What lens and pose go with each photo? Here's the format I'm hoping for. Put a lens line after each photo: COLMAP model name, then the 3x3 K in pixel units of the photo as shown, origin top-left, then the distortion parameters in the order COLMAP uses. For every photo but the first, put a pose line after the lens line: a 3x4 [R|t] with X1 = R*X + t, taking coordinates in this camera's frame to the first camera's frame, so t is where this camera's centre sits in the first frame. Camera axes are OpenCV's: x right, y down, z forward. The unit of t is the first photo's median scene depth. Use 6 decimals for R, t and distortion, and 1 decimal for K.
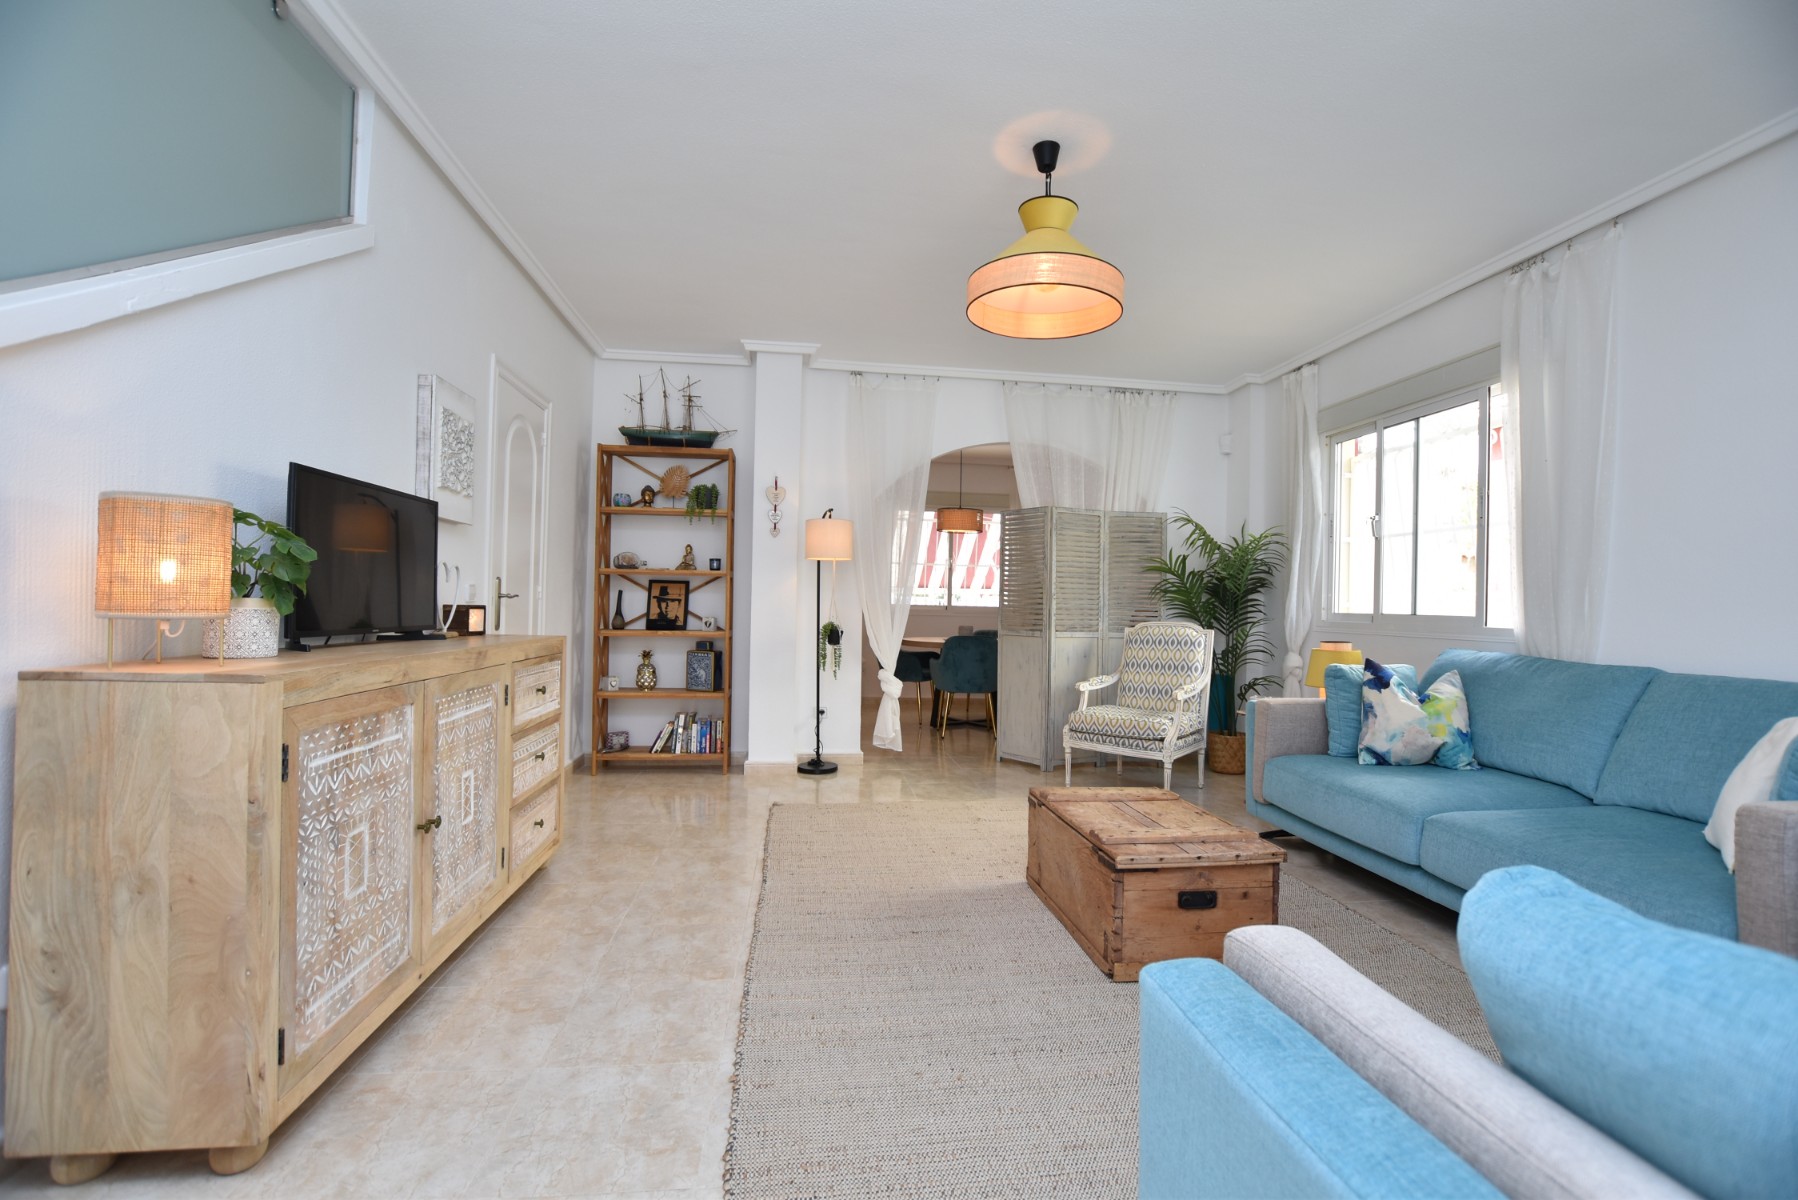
lens RADIAL K [[783.3, 0, 900.6], [0, 783.3, 601.6], [0, 0, 1]] dist [-0.029394, -0.000311]
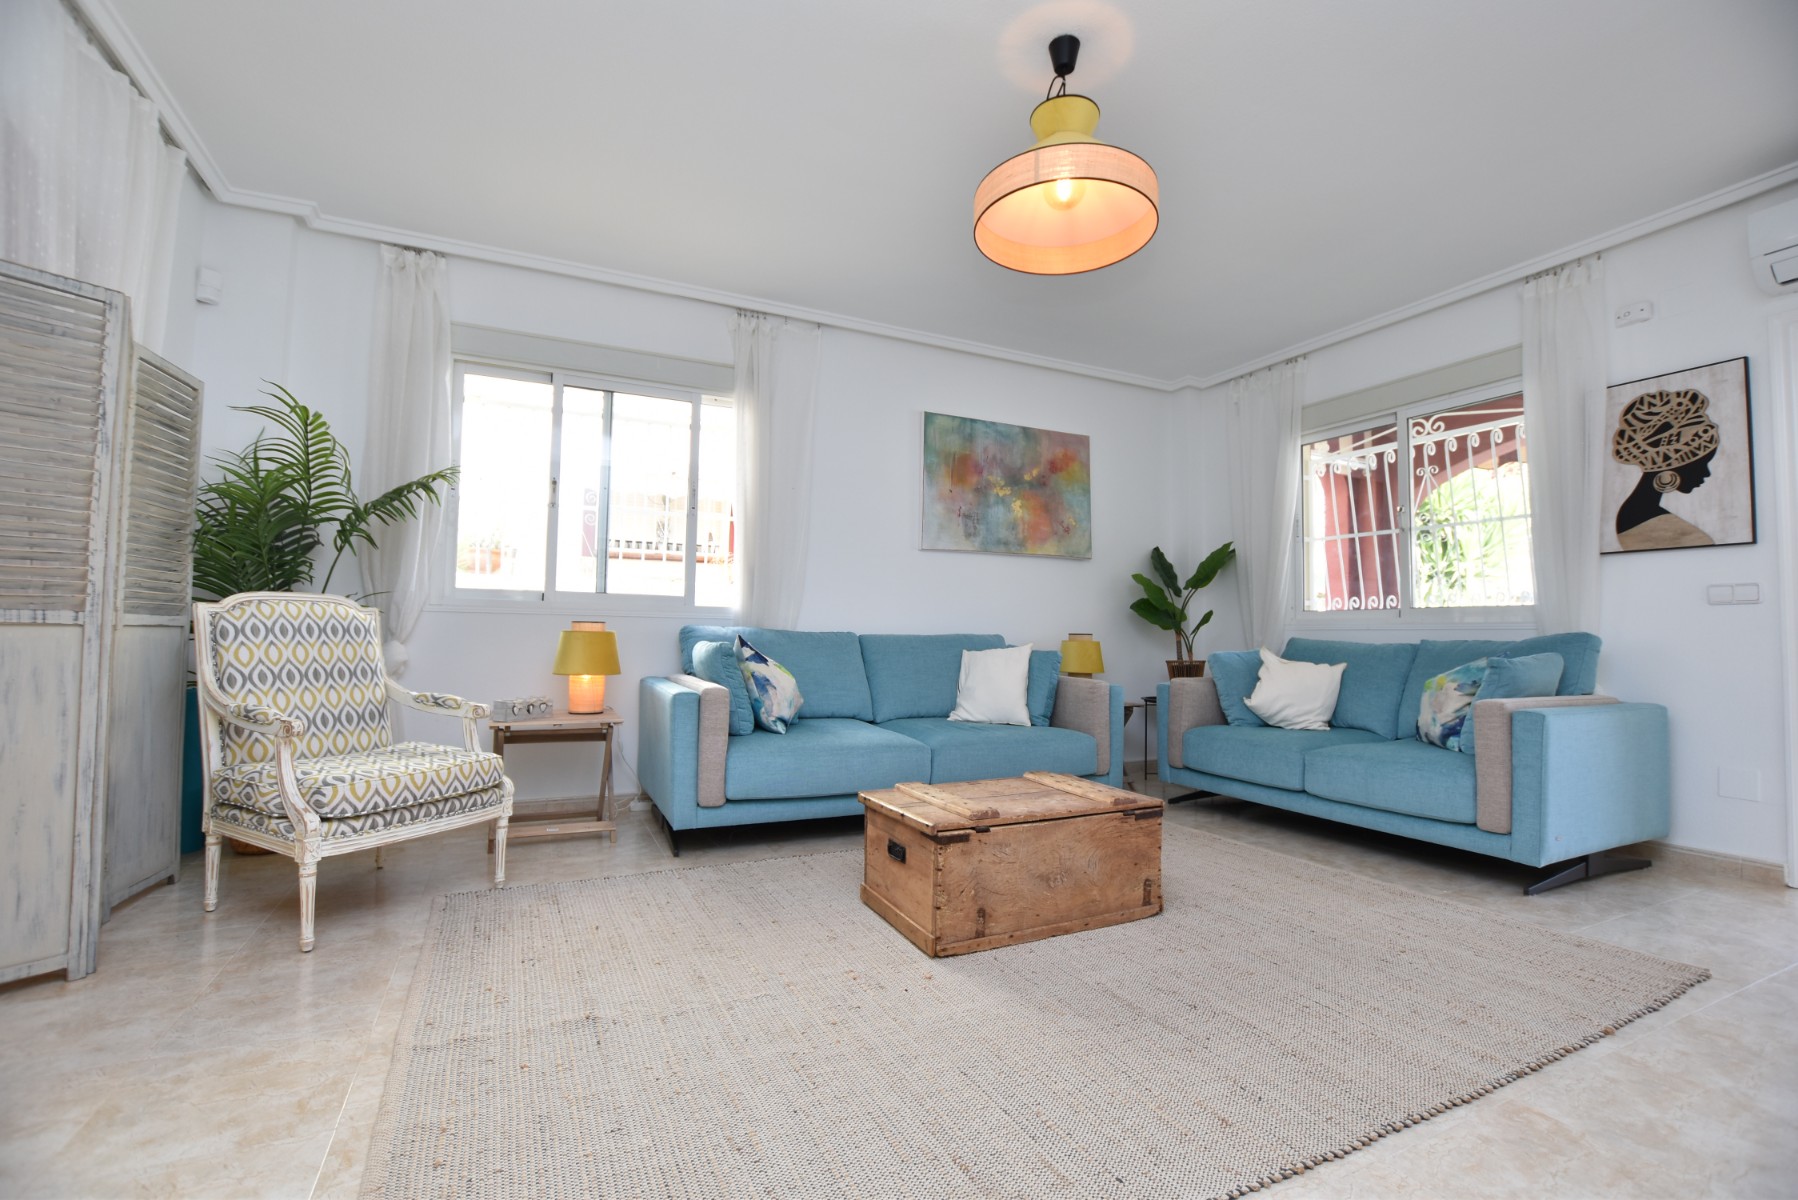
lens RADIAL K [[783.3, 0, 906.0], [0, 783.3, 599.0], [0, 0, 1]] dist [-0.029394, -0.000311]
pose [[-0.316790, 0.017427, 0.948335, -0.377528], [-0.028166, 0.999217, -0.027771, 0.041322], [-0.948077, -0.035509, -0.316052, 0.951683]]
